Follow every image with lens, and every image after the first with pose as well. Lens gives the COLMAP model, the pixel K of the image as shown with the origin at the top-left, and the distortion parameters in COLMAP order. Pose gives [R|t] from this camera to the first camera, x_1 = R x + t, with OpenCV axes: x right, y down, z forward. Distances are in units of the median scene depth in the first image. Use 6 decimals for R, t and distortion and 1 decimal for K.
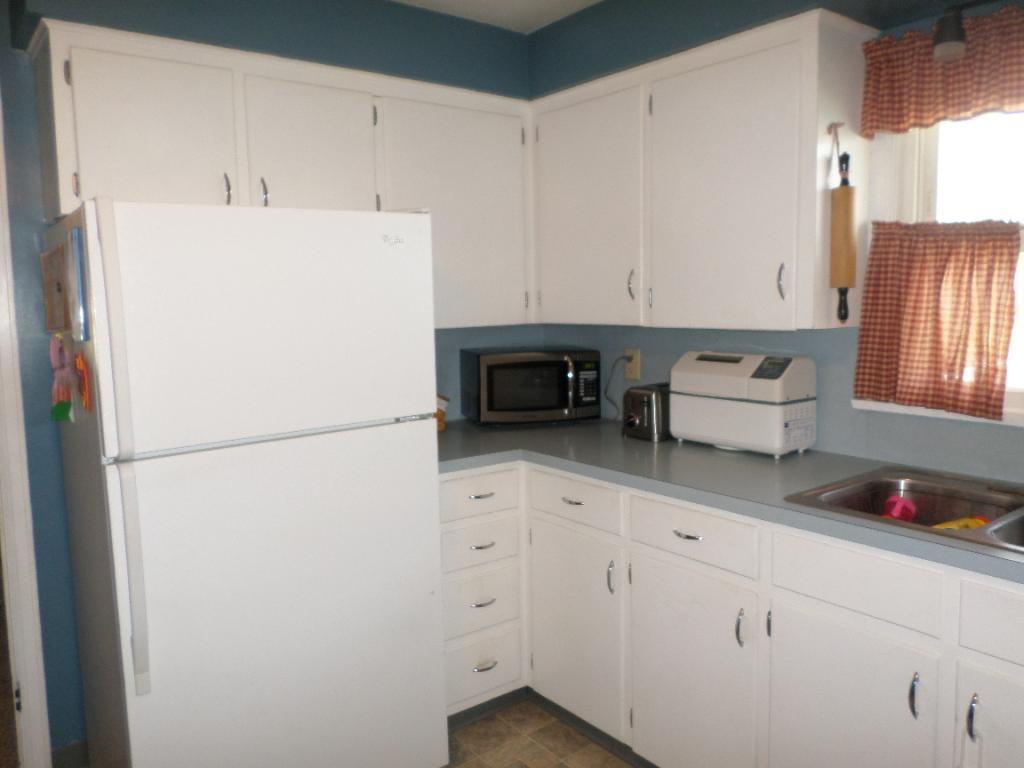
lens RADIAL K [[787.8, 0, 506.1], [0, 787.8, 363.0], [0, 0, 1]] dist [0.010486, -0.014548]
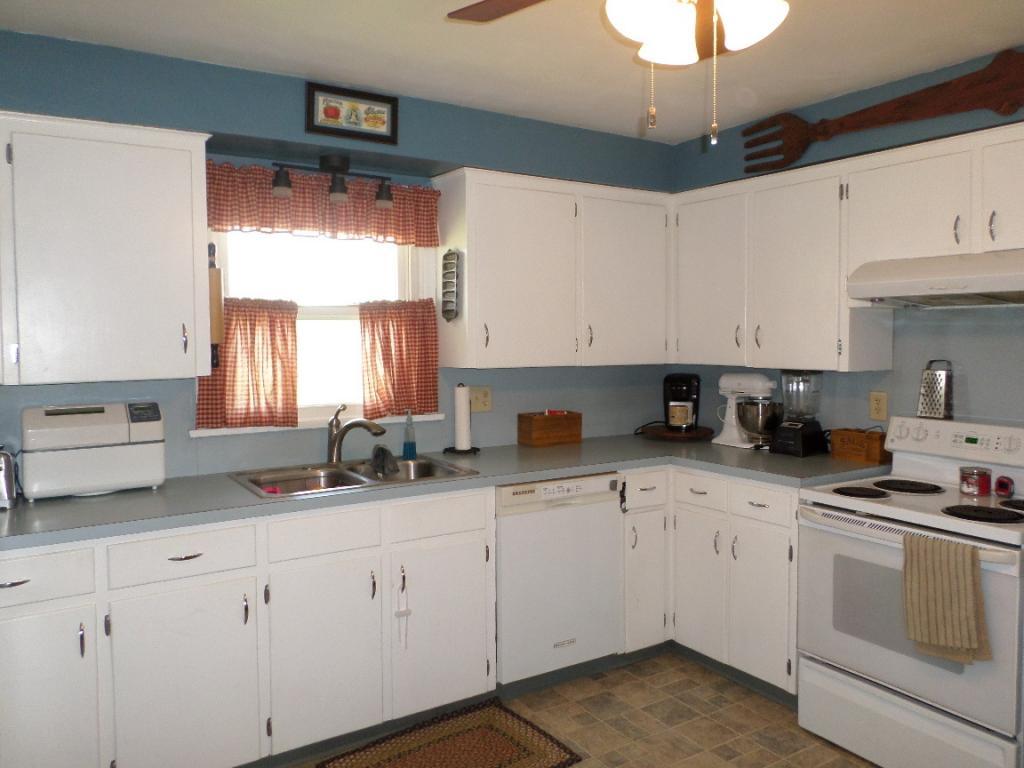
lens RADIAL K [[787.8, 0, 512.7], [0, 787.8, 373.5], [0, 0, 1]] dist [0.010486, -0.014548]
pose [[0.080244, -0.035418, 0.996146, -0.794580], [0.093925, 0.995191, 0.027817, -0.032716], [-0.992340, 0.091331, 0.083185, 0.366855]]
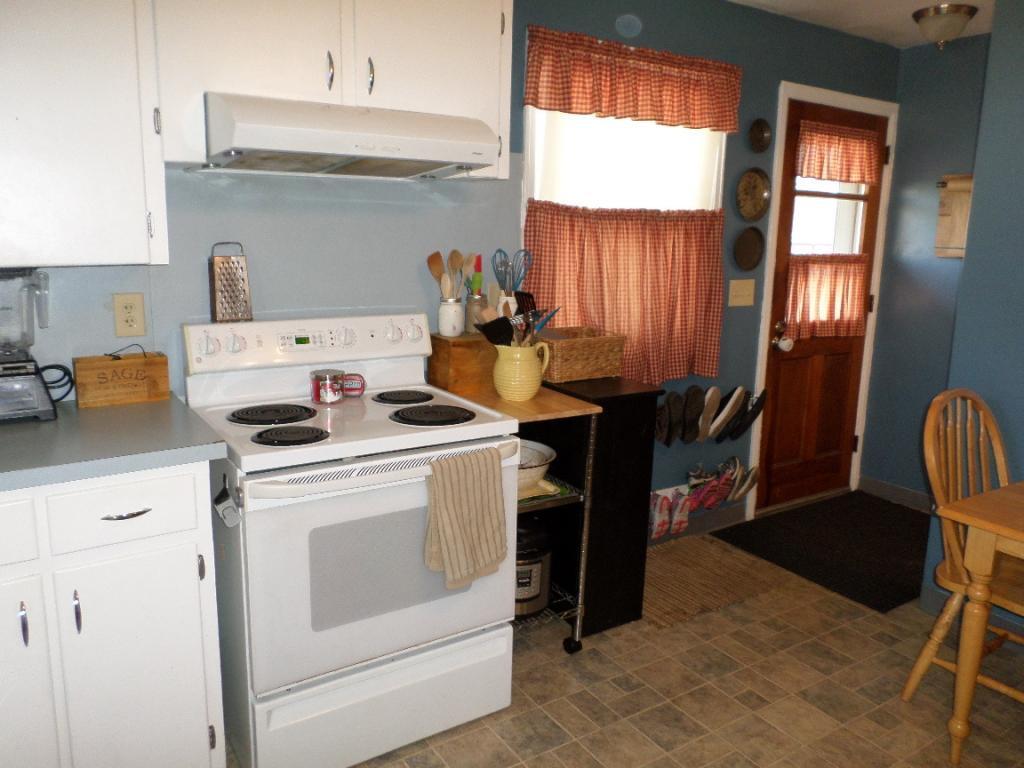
lens RADIAL K [[787.8, 0, 515.1], [0, 787.8, 382.4], [0, 0, 1]] dist [0.010486, -0.014548]
pose [[-0.997997, -0.017960, 0.060653, -0.024899], [0.000473, 0.956703, 0.291067, -0.064288], [-0.063255, 0.290513, -0.954778, 0.668680]]
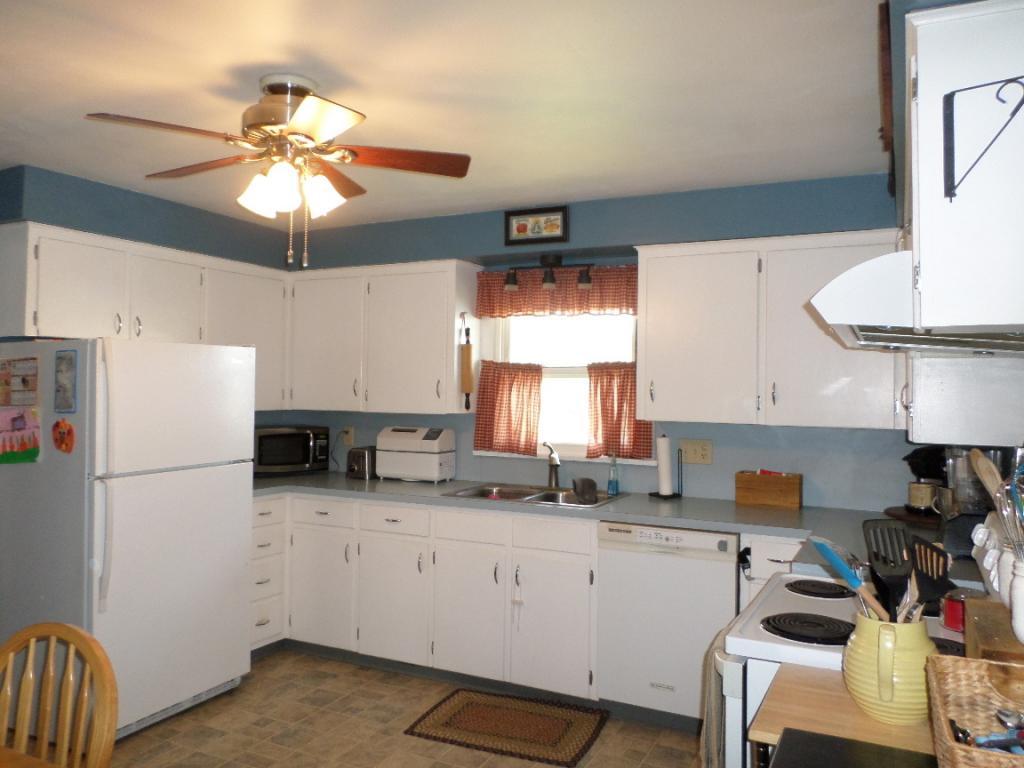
lens RADIAL K [[787.8, 0, 512.0], [0, 787.8, 375.2], [0, 0, 1]] dist [0.010486, -0.014548]
pose [[0.900146, 0.035741, 0.434120, -0.320425], [0.011076, 0.994428, -0.104837, 0.066614], [-0.435448, 0.099176, 0.894734, -0.791552]]
